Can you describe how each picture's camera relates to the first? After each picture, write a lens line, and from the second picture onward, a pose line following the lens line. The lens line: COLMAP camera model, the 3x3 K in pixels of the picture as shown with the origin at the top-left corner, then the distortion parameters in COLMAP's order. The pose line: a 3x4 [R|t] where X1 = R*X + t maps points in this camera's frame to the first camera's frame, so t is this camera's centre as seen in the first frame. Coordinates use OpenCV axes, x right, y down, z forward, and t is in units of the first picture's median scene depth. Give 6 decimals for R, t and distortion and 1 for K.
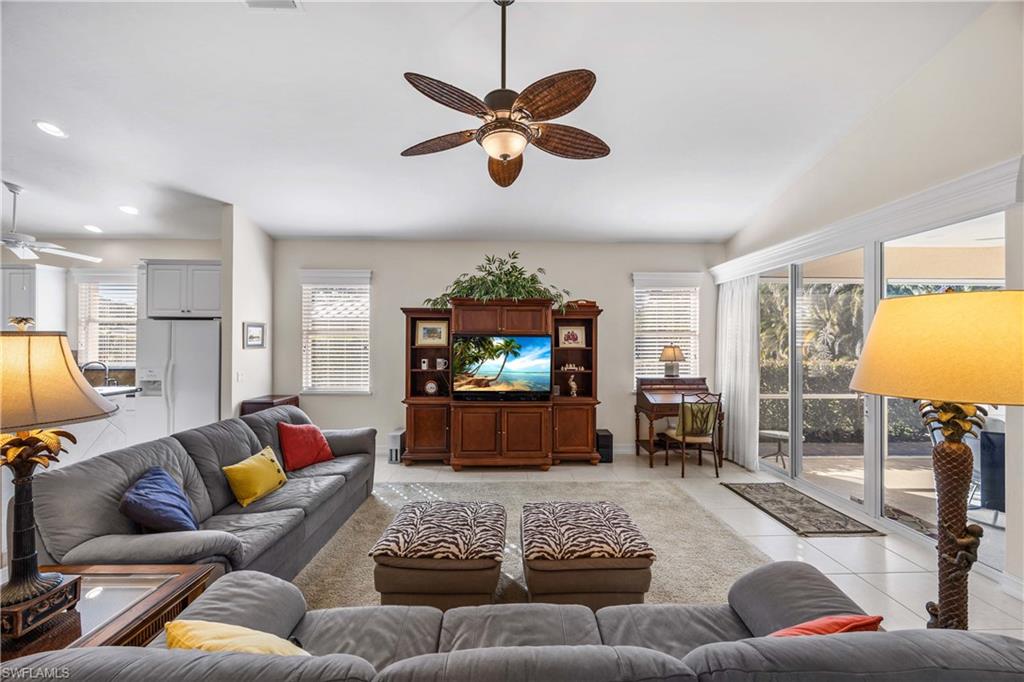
lens RADIAL K [[386.9, 0, 517.9], [0, 386.9, 338.4], [0, 0, 1]] dist [-0.007717, 0.001216]
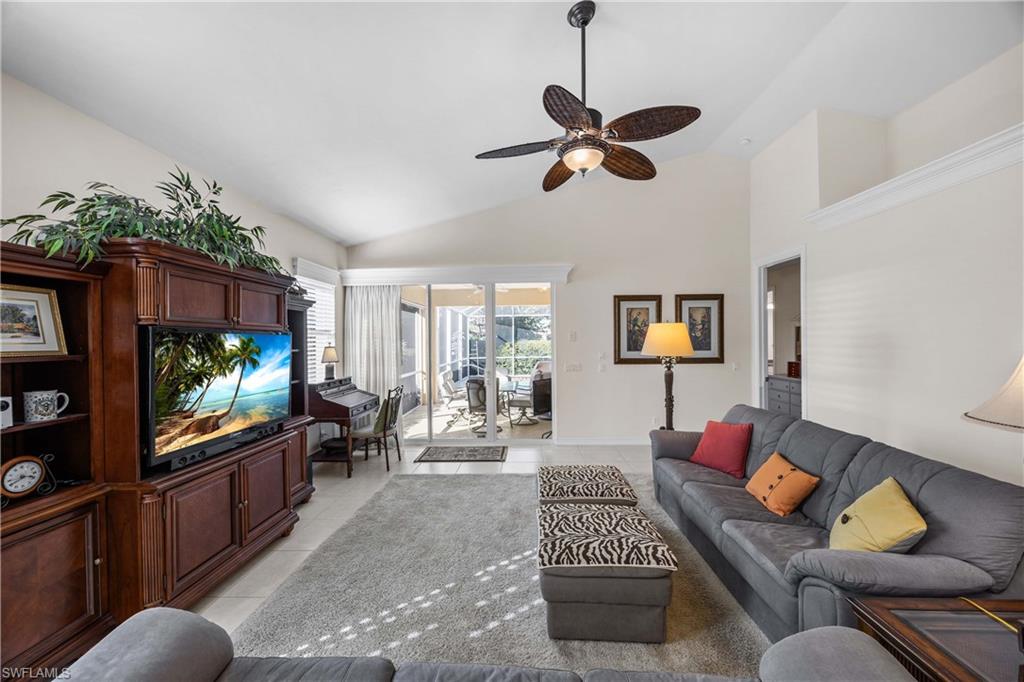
lens RADIAL K [[386.9, 0, 515.2], [0, 386.9, 343.5], [0, 0, 1]] dist [-0.007717, 0.001216]
pose [[0.059362, -0.010900, 0.998177, -0.569236], [-0.001484, 0.999938, 0.011007, 0.002697], [-0.998235, -0.002135, 0.059342, 0.565232]]
